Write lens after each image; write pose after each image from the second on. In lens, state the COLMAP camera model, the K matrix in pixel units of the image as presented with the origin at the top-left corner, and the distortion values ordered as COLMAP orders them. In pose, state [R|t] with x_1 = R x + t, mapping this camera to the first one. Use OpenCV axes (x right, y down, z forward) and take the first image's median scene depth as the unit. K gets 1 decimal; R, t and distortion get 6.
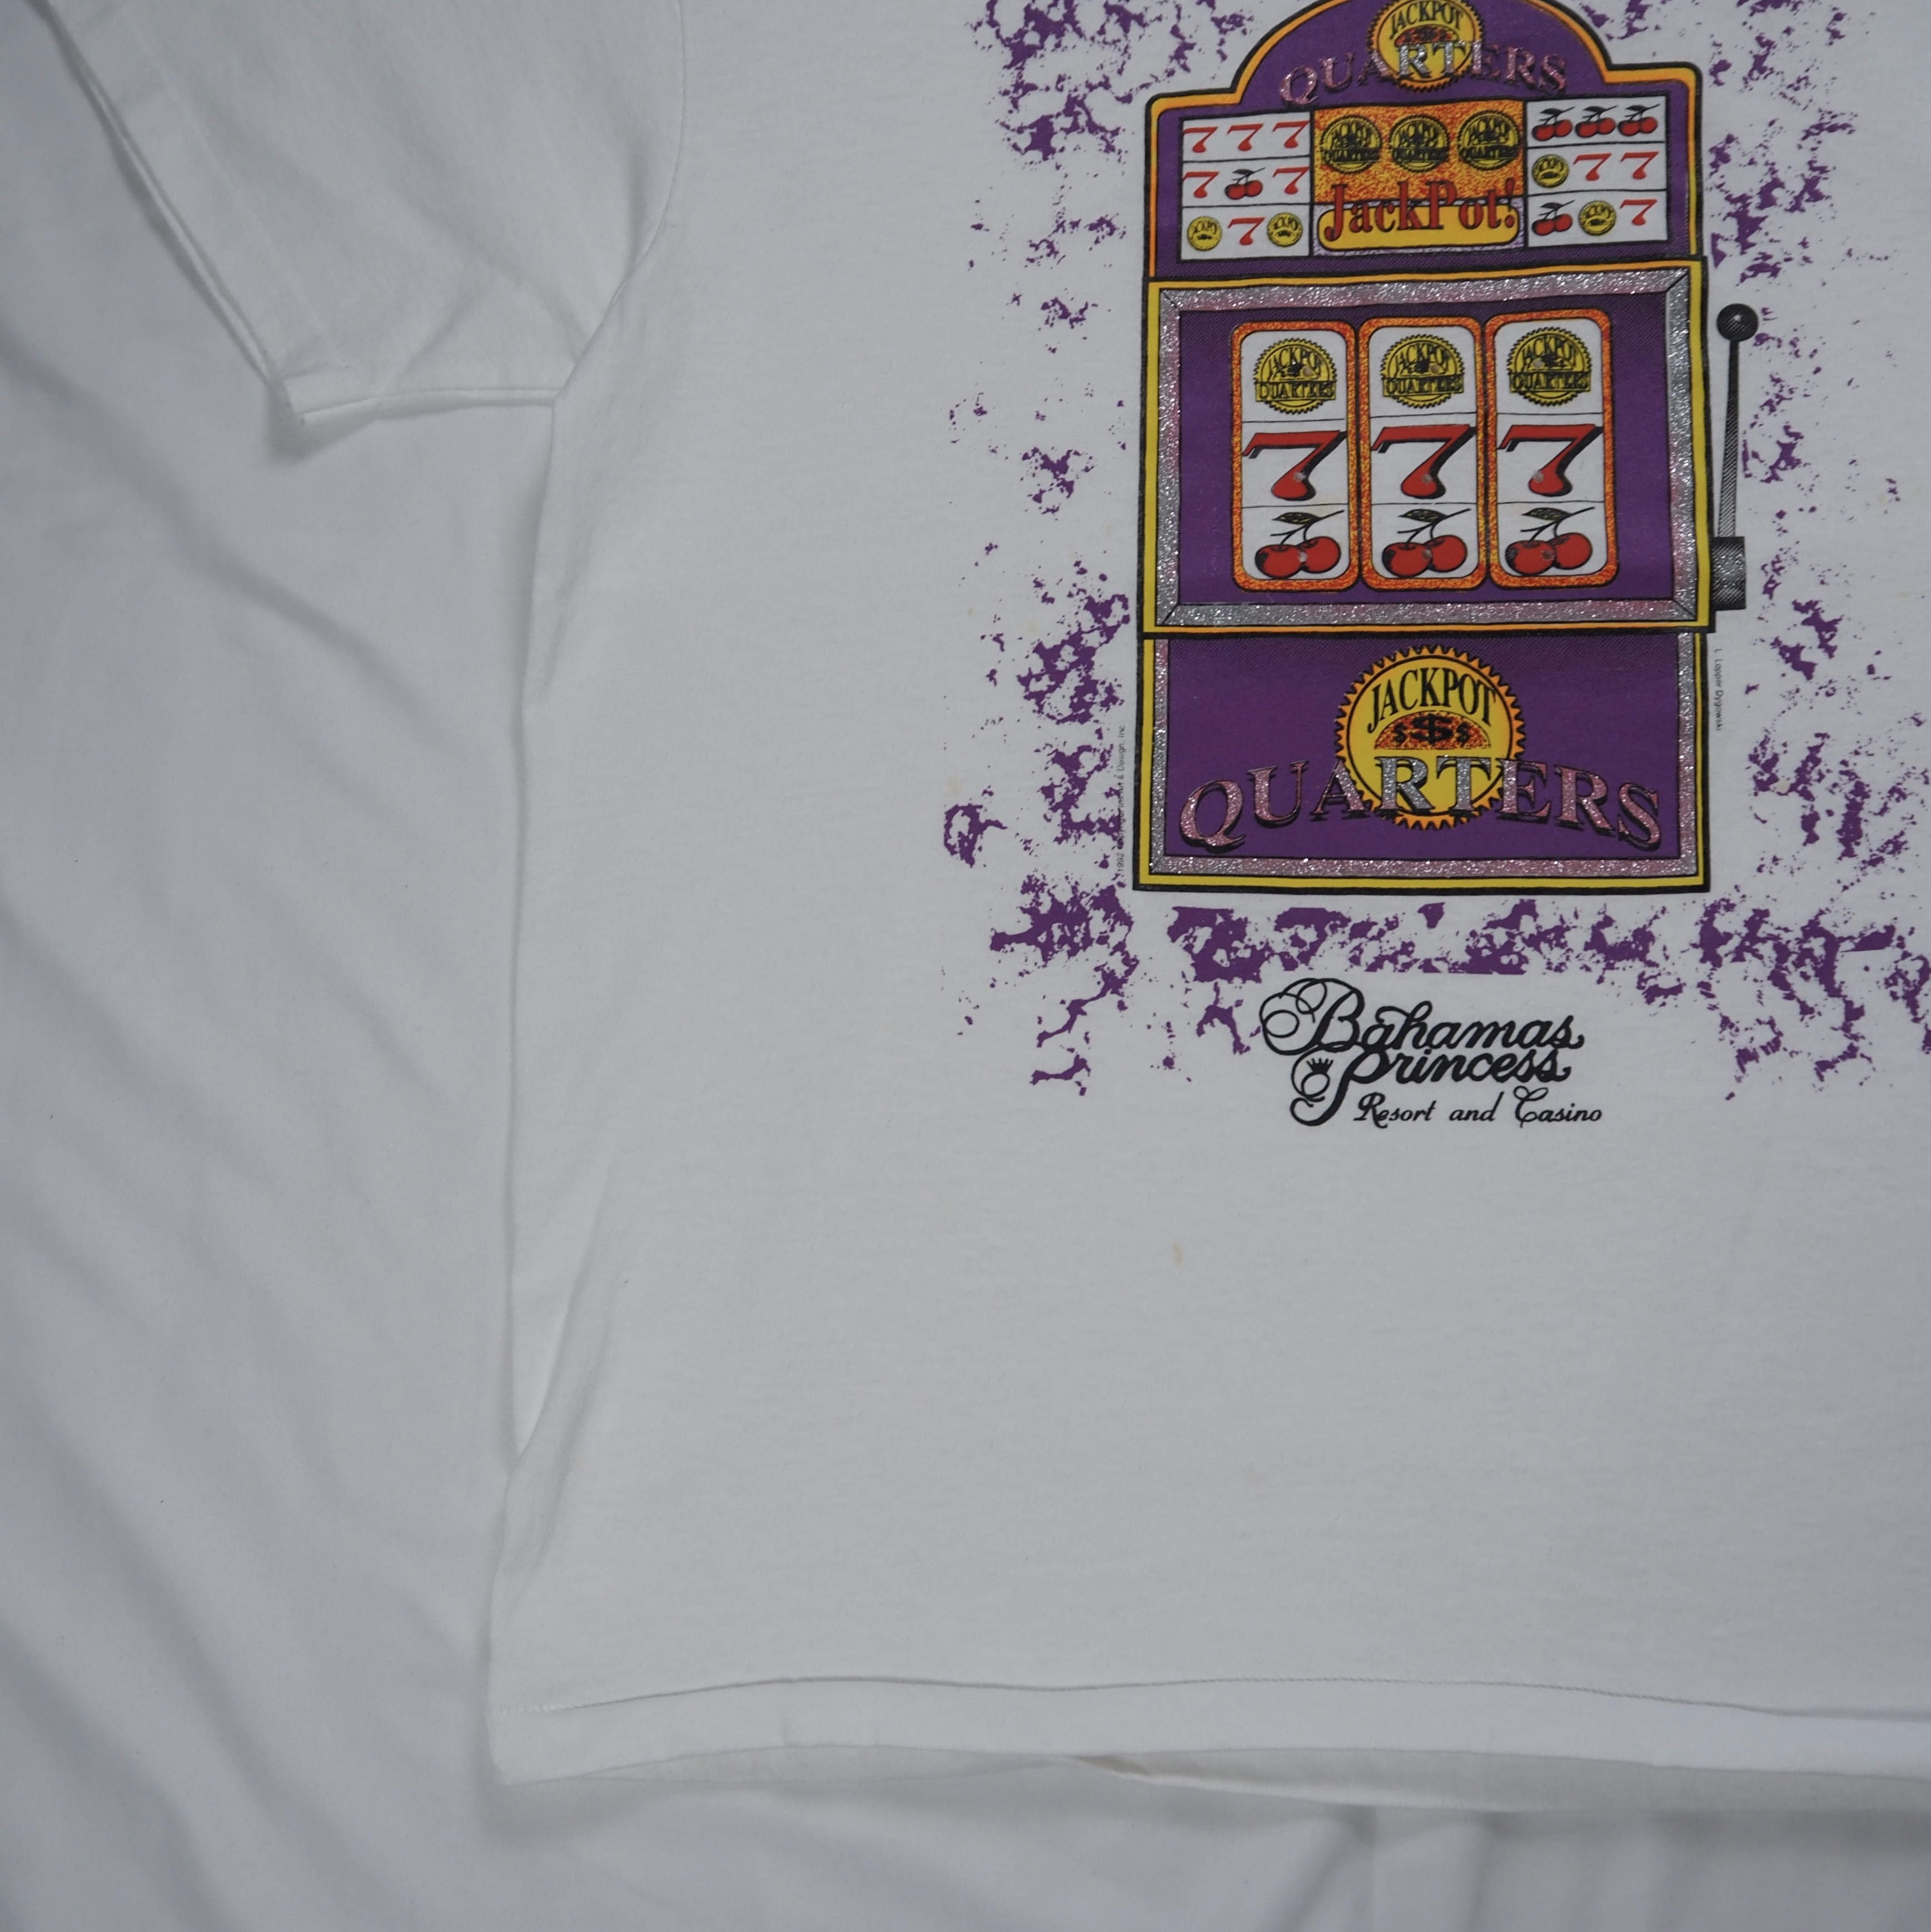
lens RADIAL K [[2261.5, 0, 965.5], [0, 2261.5, 966.0], [0, 0, 1]] dist [-0.039326, 0.038293]
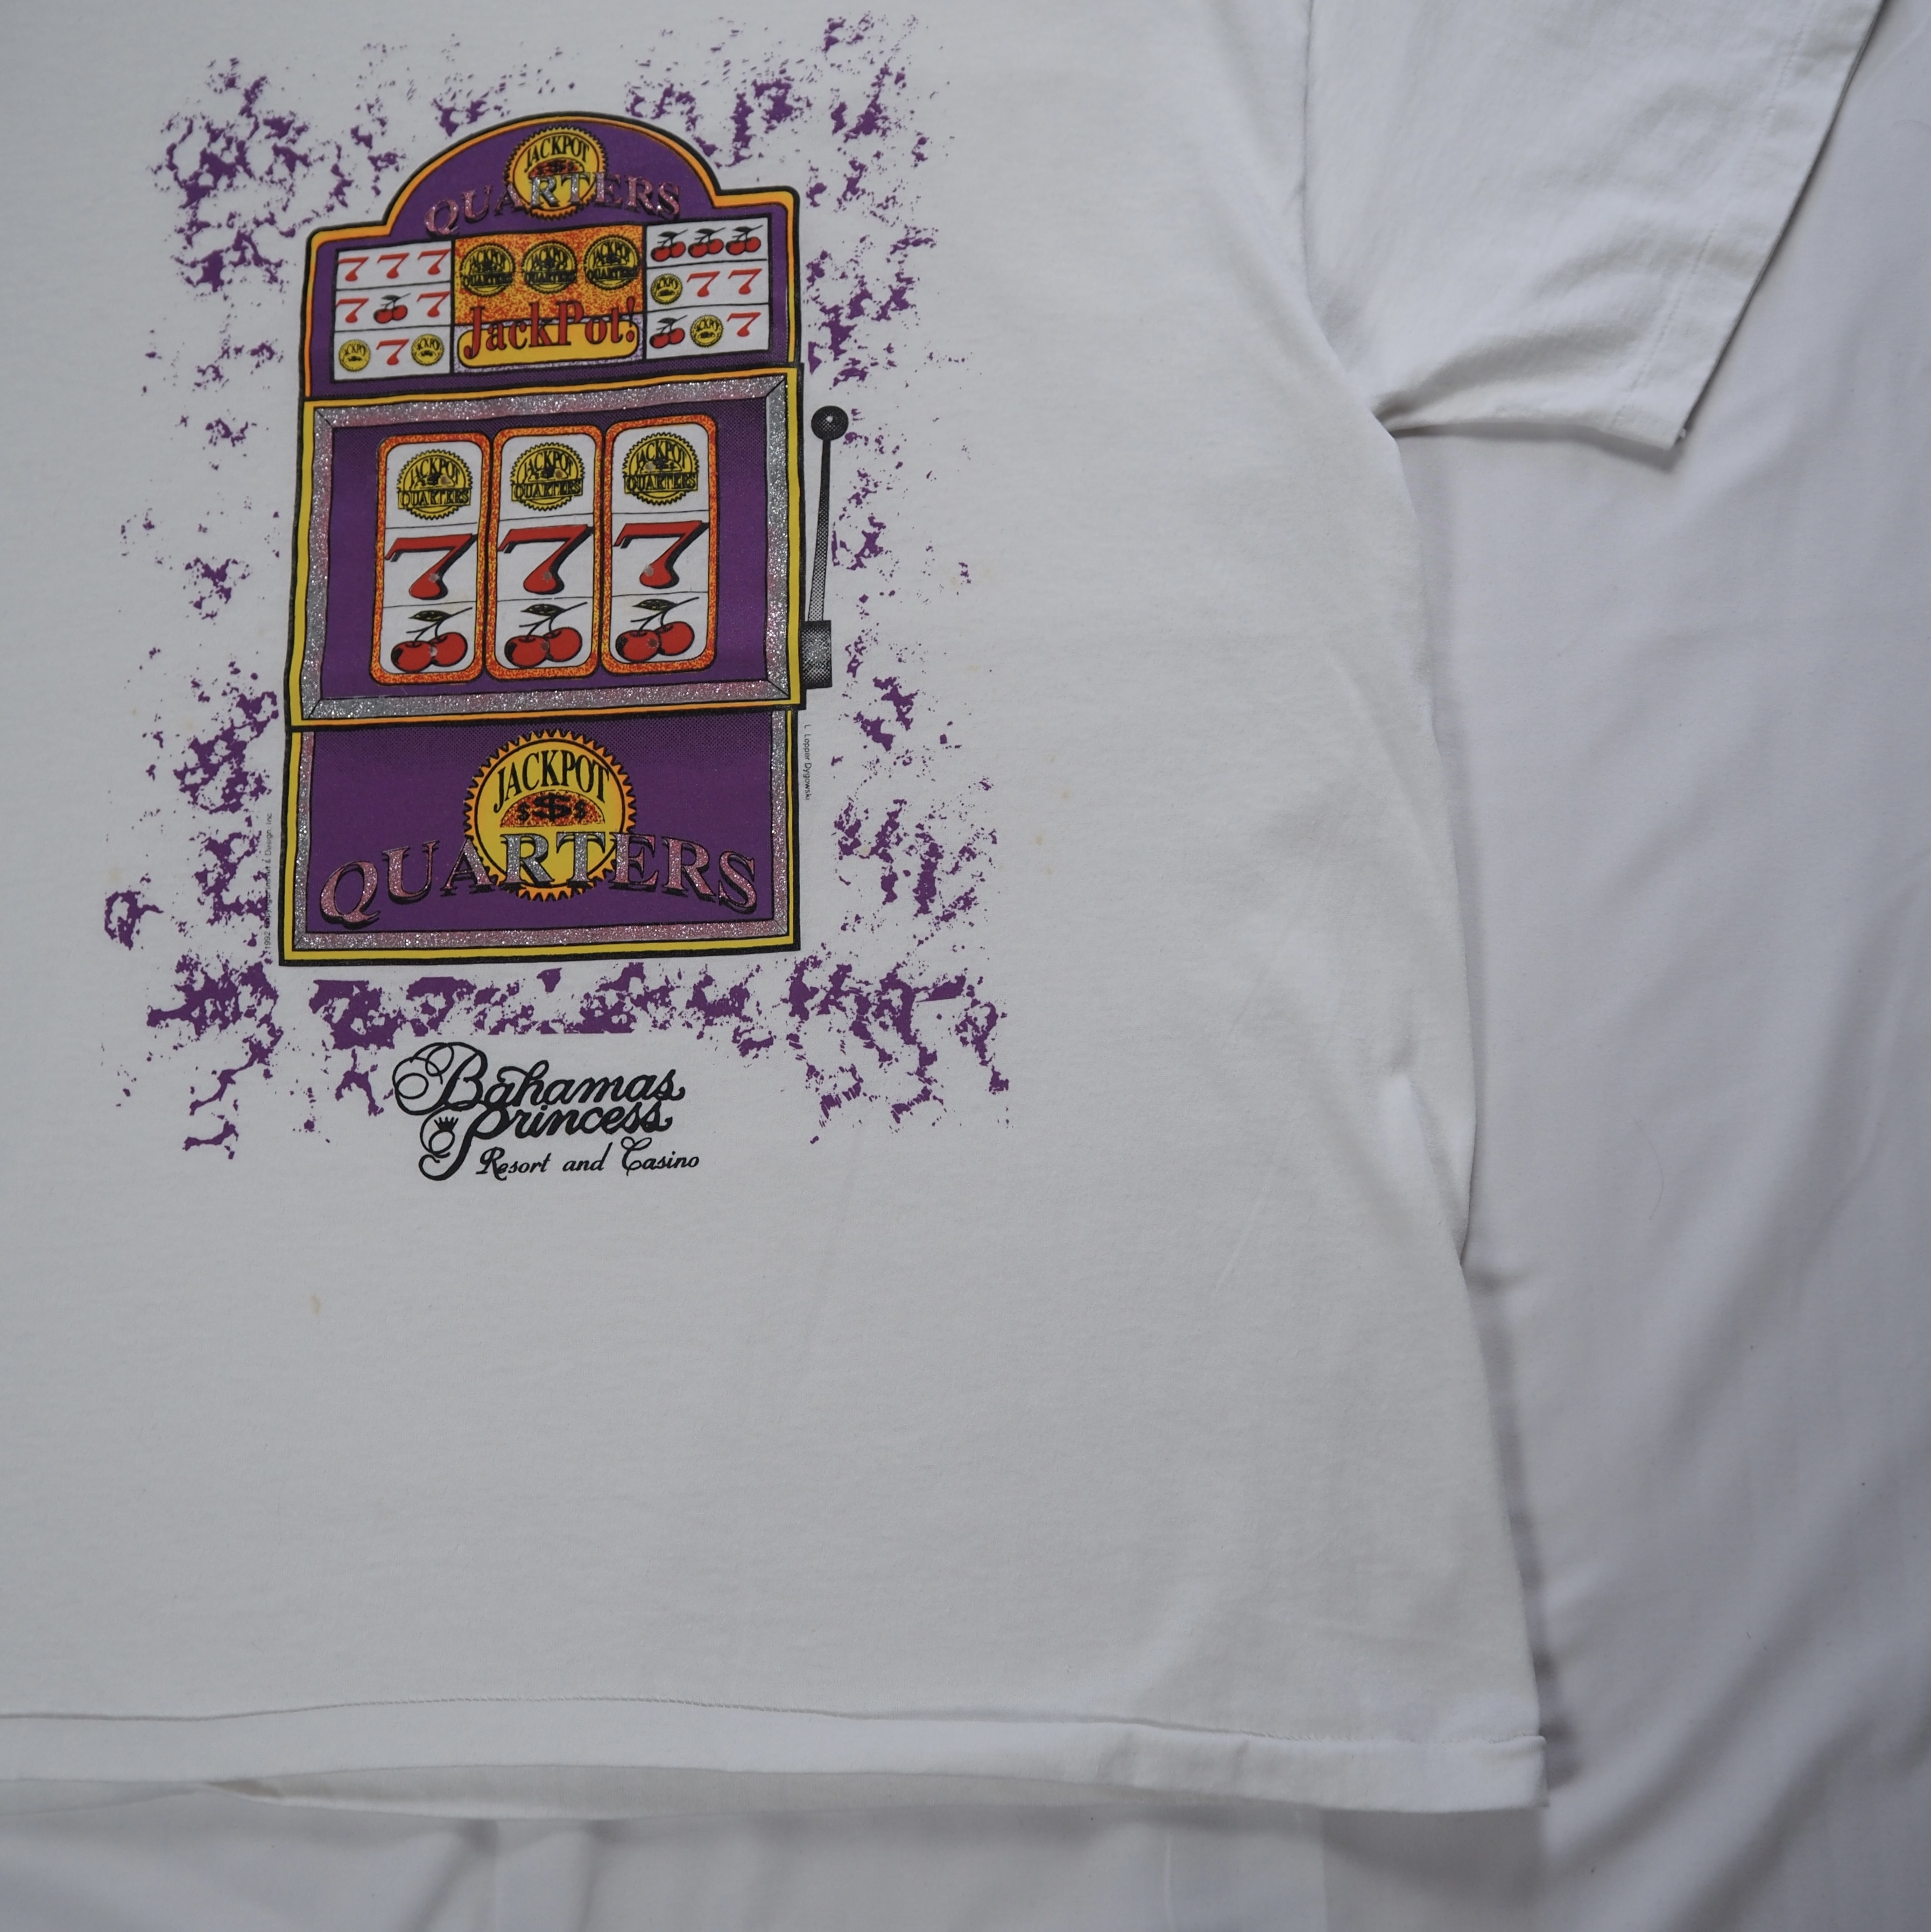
lens RADIAL K [[2261.5, 0, 965.5], [0, 2261.5, 966.0], [0, 0, 1]] dist [-0.039326, 0.038293]
pose [[0.999055, -0.032259, 0.029142, 0.366895], [0.033198, 0.998926, -0.032314, 0.011818], [-0.028068, 0.033251, 0.999053, -0.077640]]
